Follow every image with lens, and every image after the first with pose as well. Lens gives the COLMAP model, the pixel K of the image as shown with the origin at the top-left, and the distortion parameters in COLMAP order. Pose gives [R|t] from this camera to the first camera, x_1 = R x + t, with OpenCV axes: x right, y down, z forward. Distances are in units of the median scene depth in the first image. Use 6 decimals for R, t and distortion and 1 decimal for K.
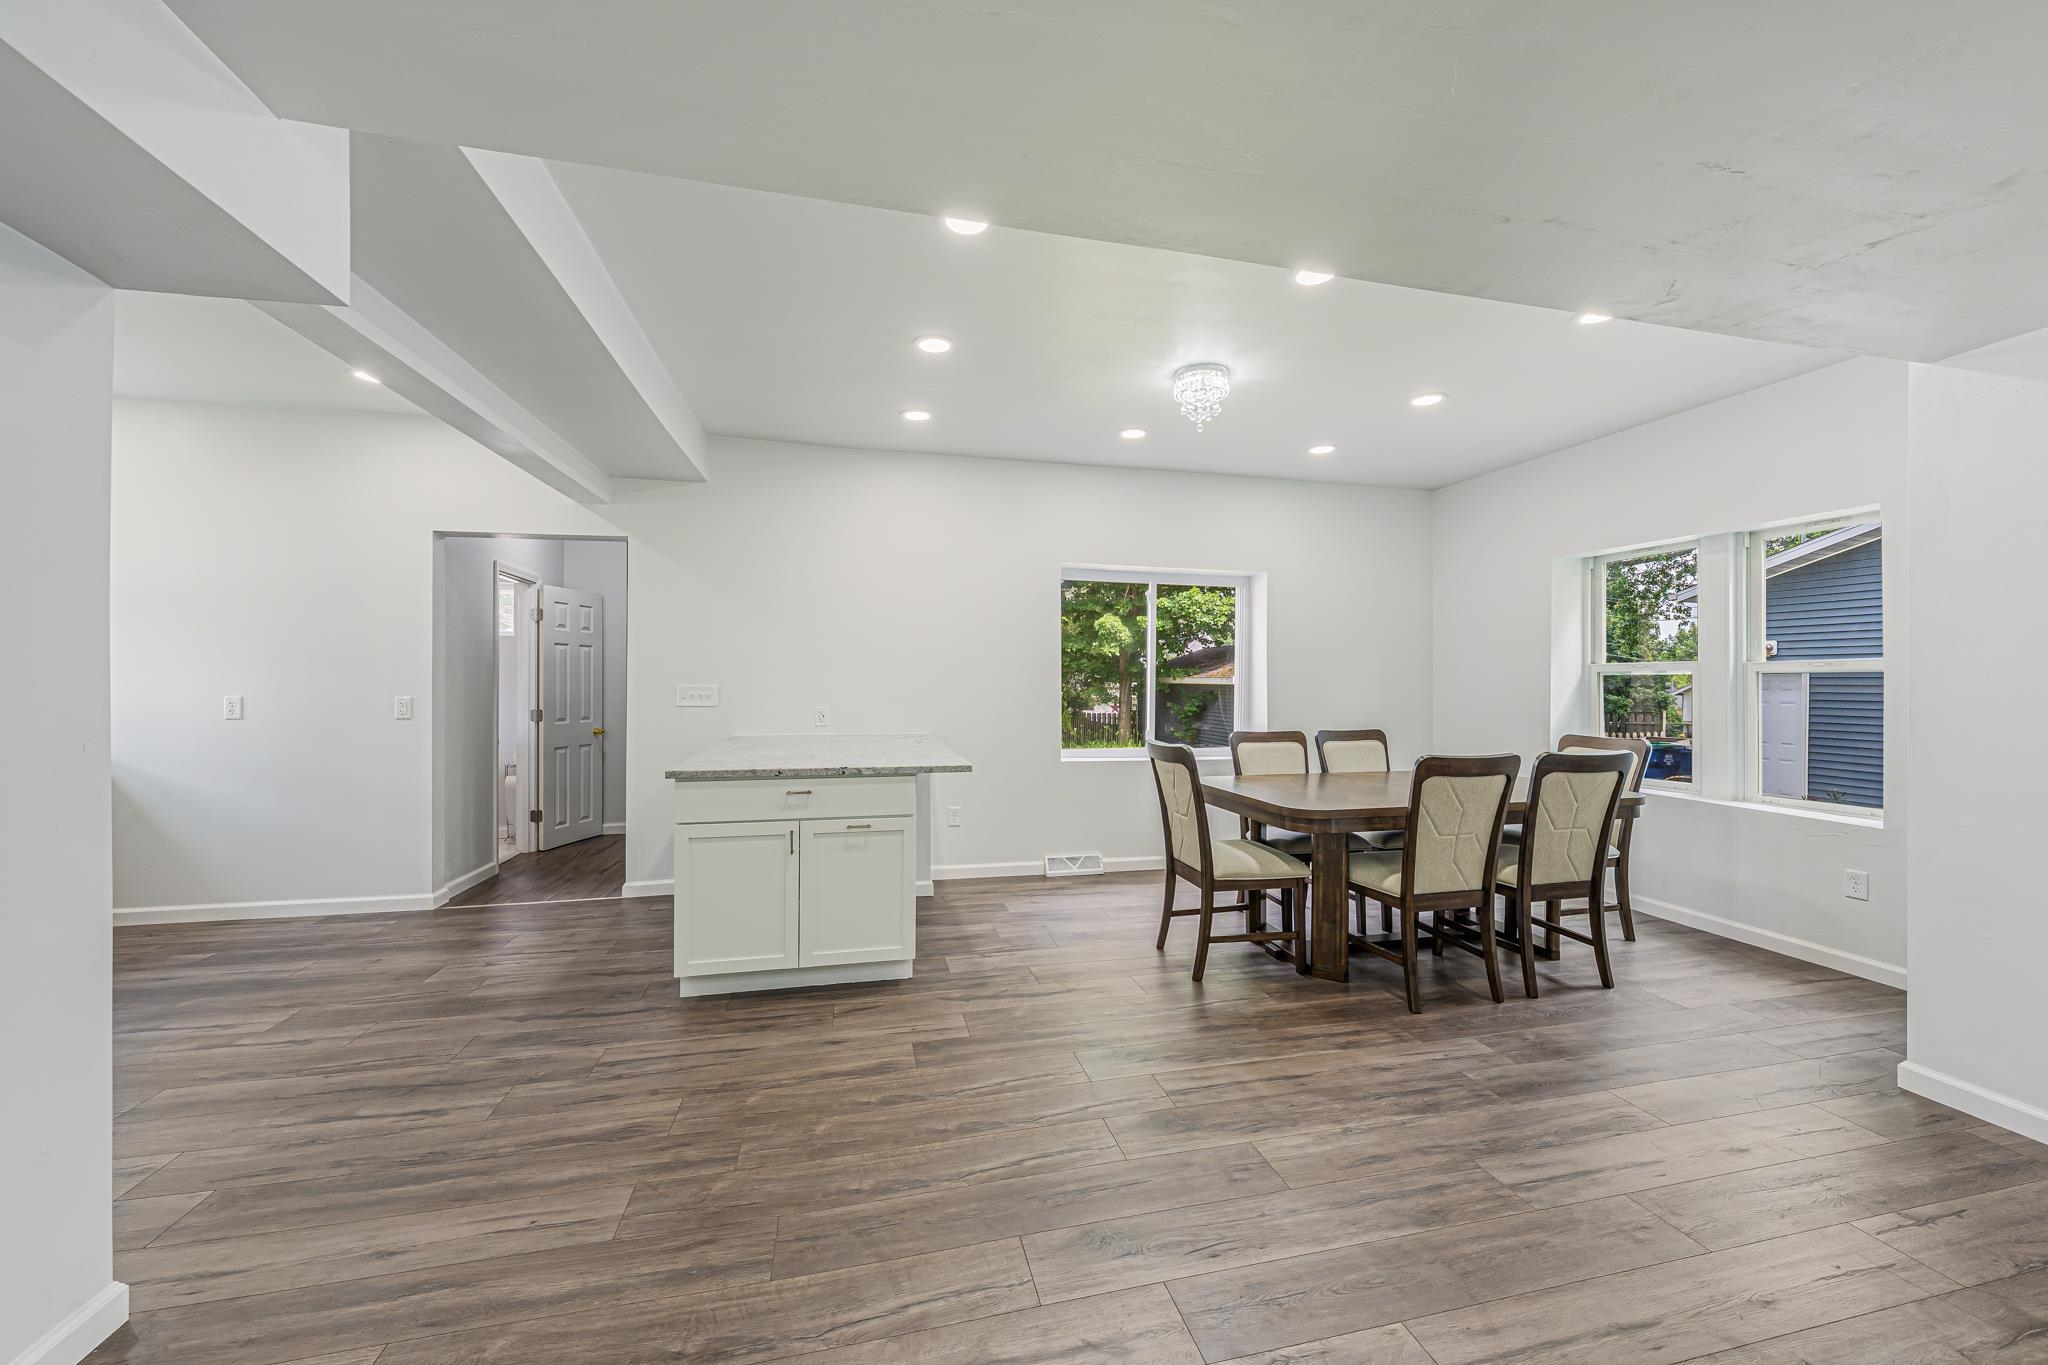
lens RADIAL K [[745.9, 0, 1031.0], [0, 745.9, 690.6], [0, 0, 1]] dist [-0.000849, -0.000092]
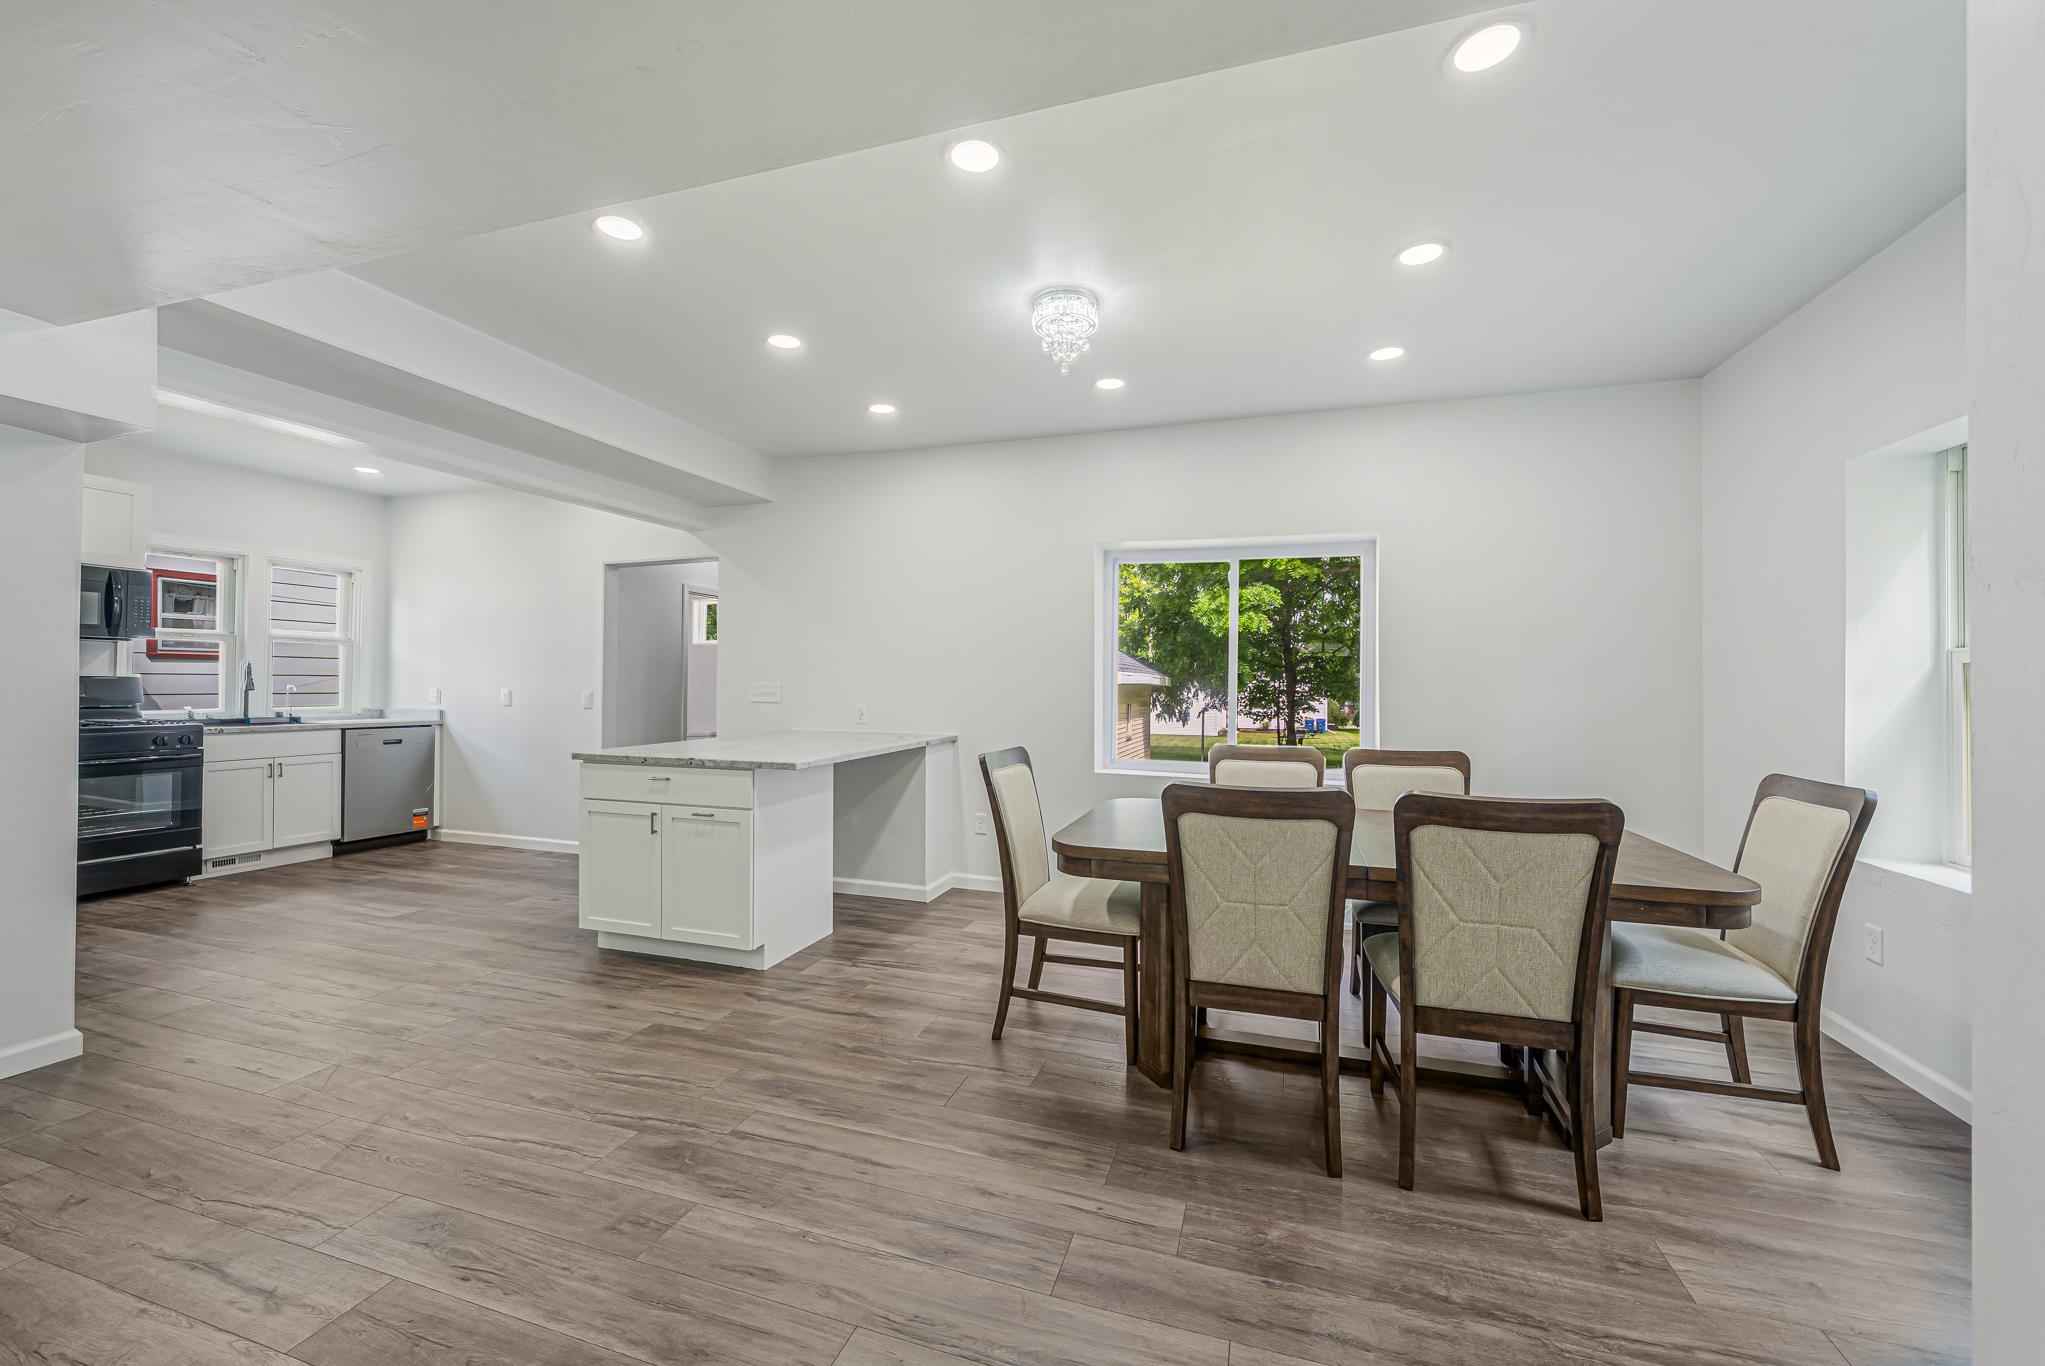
lens RADIAL K [[792.3, 0, 1028.0], [0, 792.3, 686.8], [0, 0, 1]] dist [-0.000133, -0.000051]
pose [[0.856974, 0.004238, -0.515343, 0.615382], [-0.009911, 0.999917, -0.008257, 0.004067], [0.515265, 0.012183, 0.856944, 0.224352]]
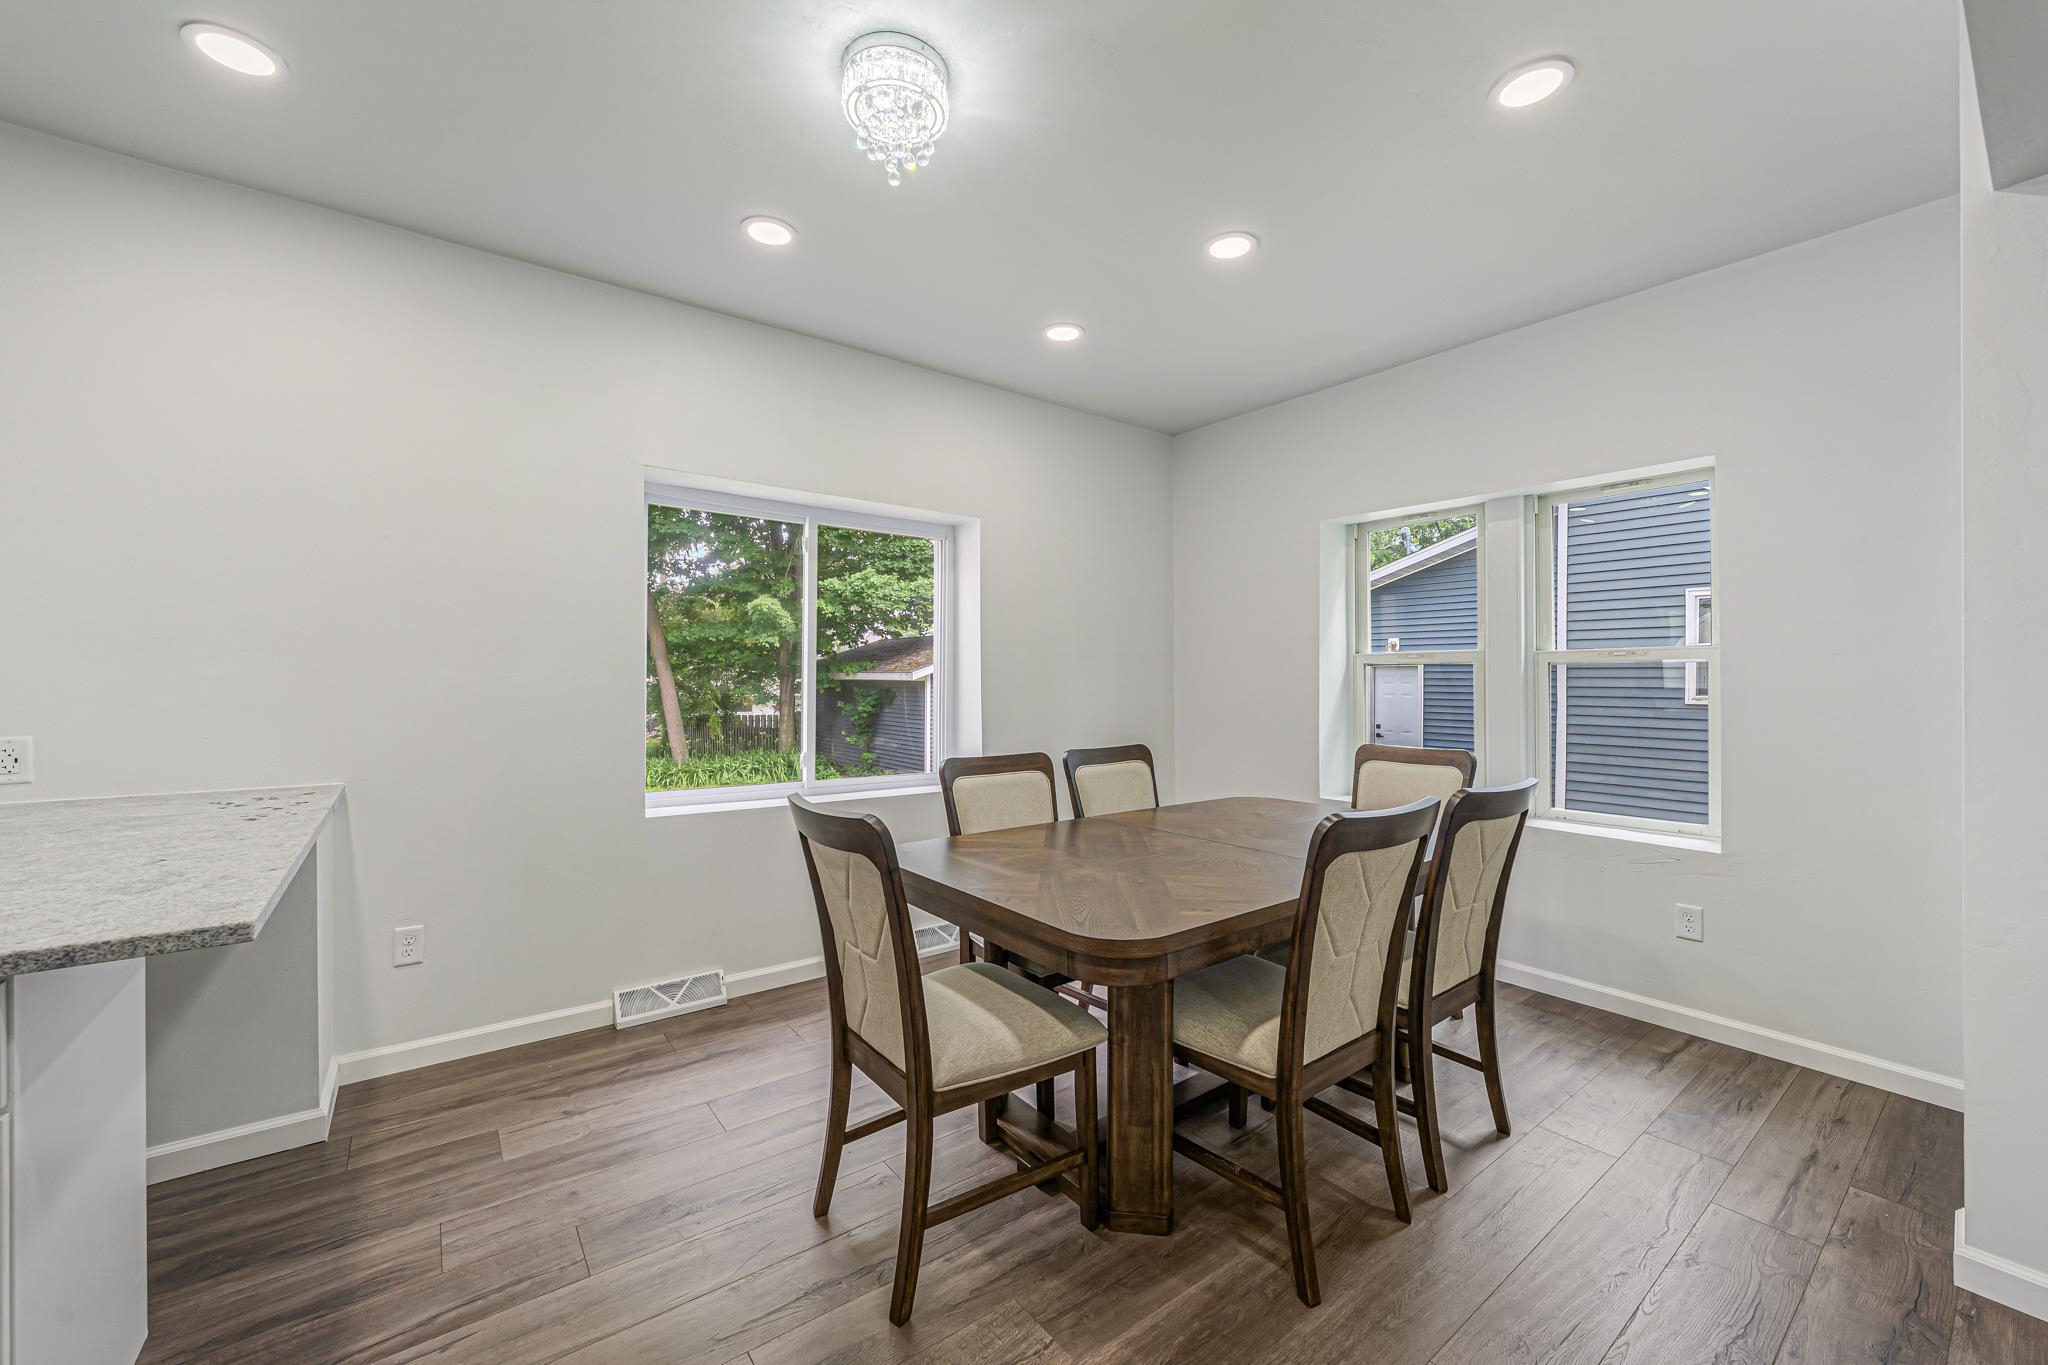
lens RADIAL K [[792.8, 0, 1030.2], [0, 792.8, 680.8], [0, 0, 1]] dist [0.000720, 0.000054]
pose [[0.914045, -0.005050, 0.405581, 0.085760], [0.008395, 0.999944, -0.006469, -0.004261], [-0.405525, 0.009318, 0.914036, 0.446266]]
